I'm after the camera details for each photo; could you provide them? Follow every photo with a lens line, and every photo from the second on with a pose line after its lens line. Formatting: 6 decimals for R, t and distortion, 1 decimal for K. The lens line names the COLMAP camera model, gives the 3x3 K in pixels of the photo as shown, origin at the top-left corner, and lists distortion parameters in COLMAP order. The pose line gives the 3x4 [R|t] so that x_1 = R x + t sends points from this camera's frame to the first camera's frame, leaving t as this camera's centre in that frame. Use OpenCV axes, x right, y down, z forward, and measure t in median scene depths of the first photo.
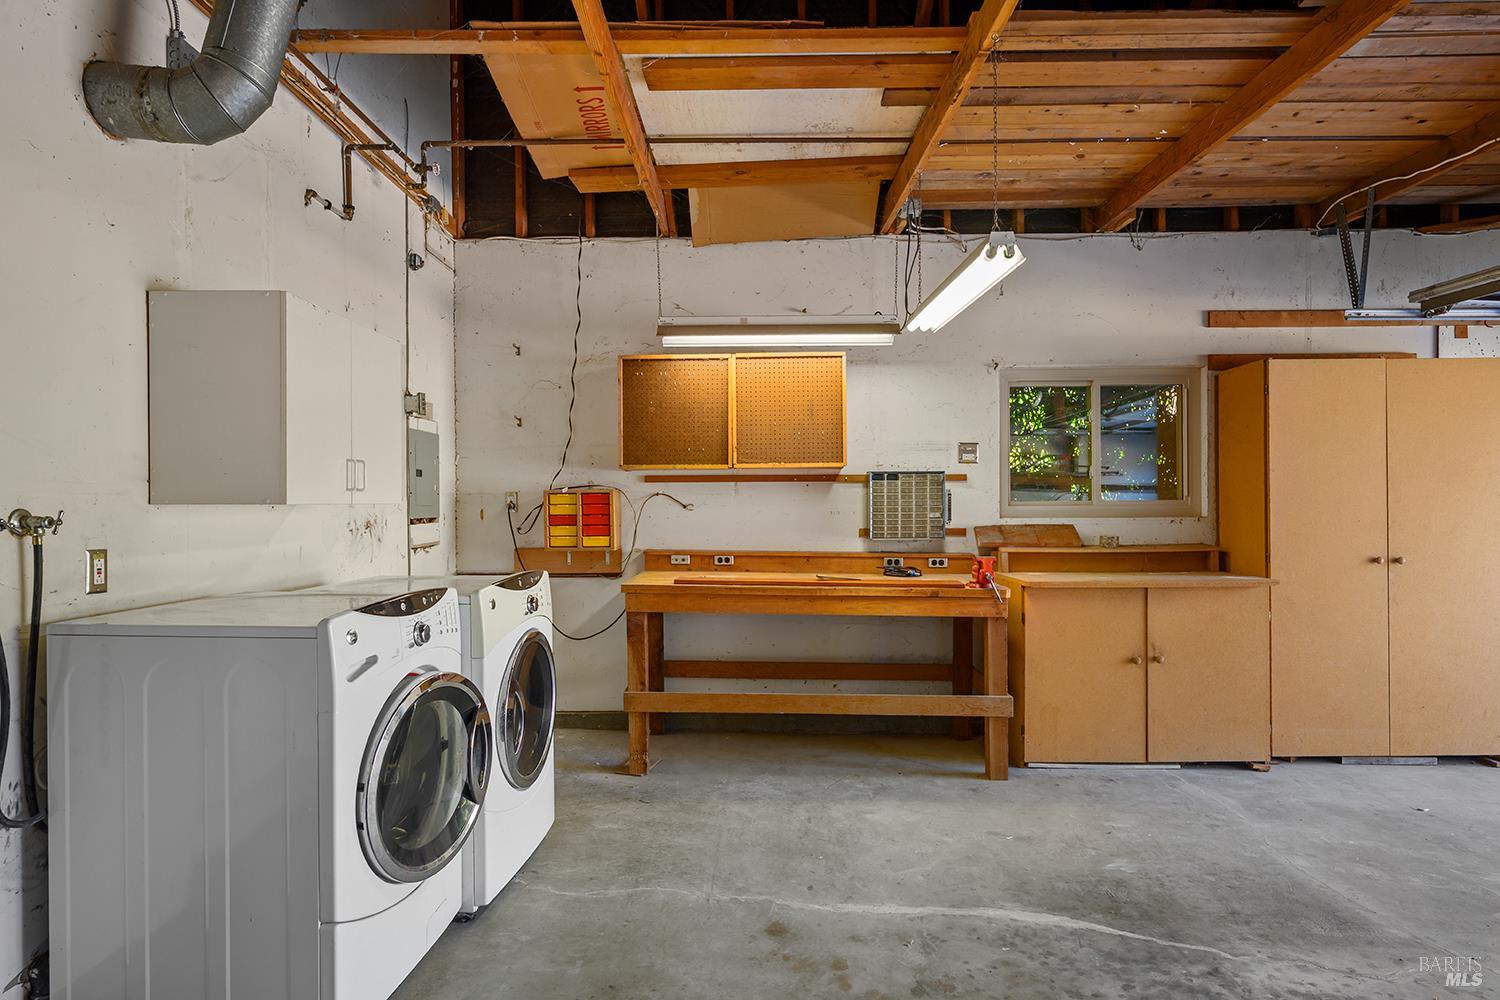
lens RADIAL K [[829.1, 0, 748.2], [0, 829.1, 499.8], [0, 0, 1]] dist [-0.000400, -0.000354]
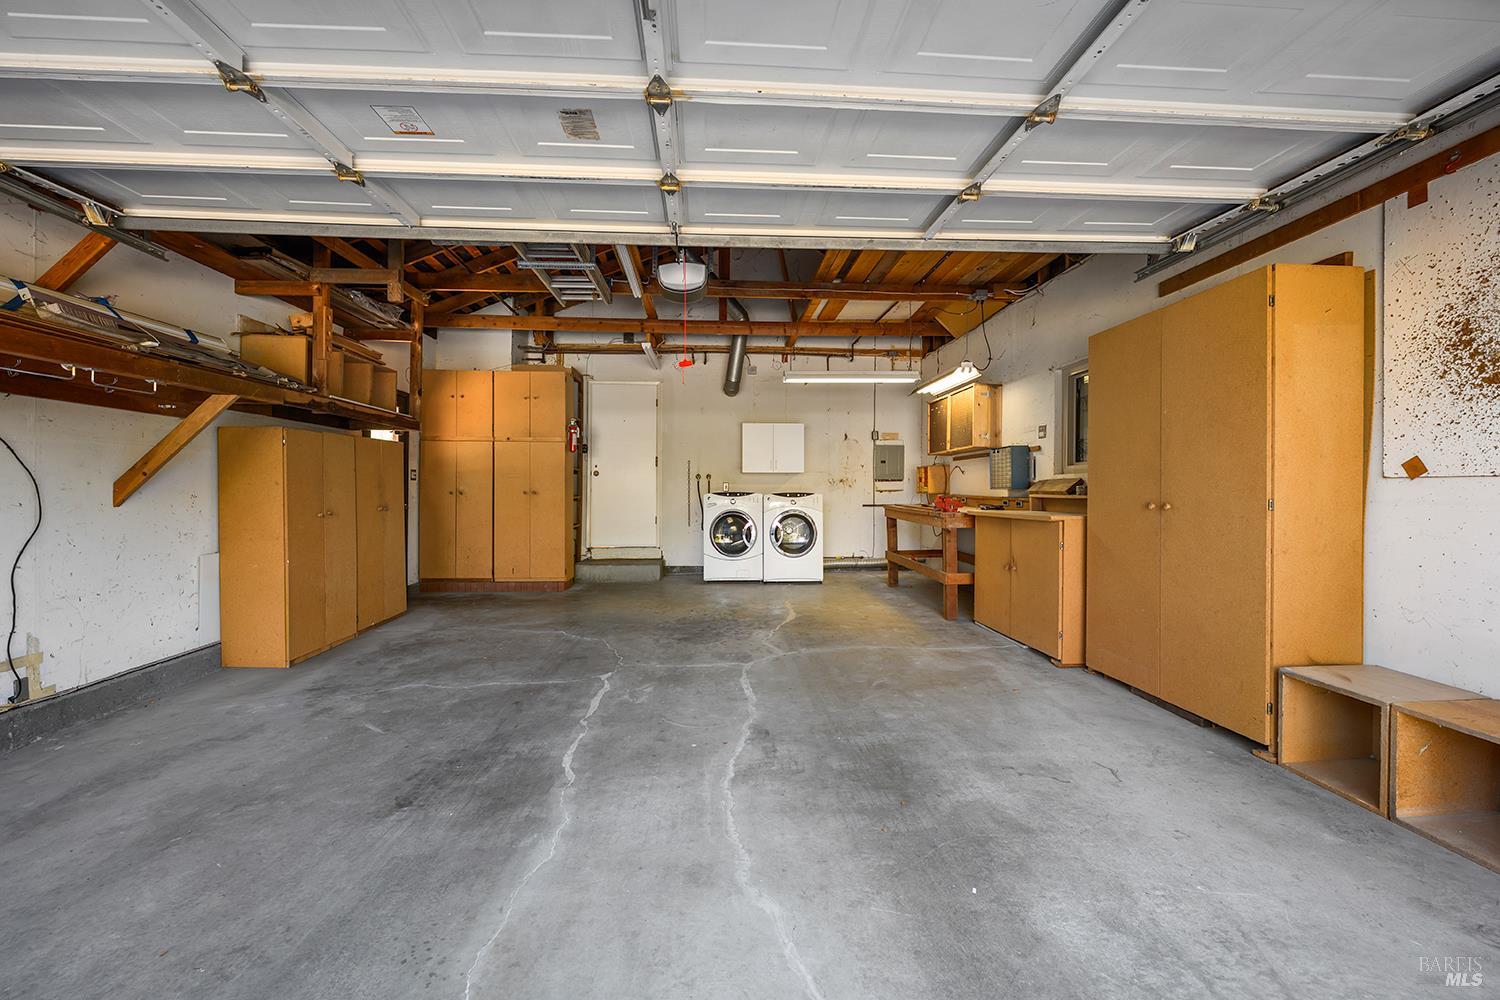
lens RADIAL K [[657.6, 0, 751.3], [0, 657.6, 495.6], [0, 0, 1]] dist [-0.001084, -0.000128]
pose [[0.060140, 0.008927, -0.998150, 1.511991], [-0.003503, 0.999956, 0.008732, 0.053063], [0.998184, 0.002972, 0.060168, 0.439951]]
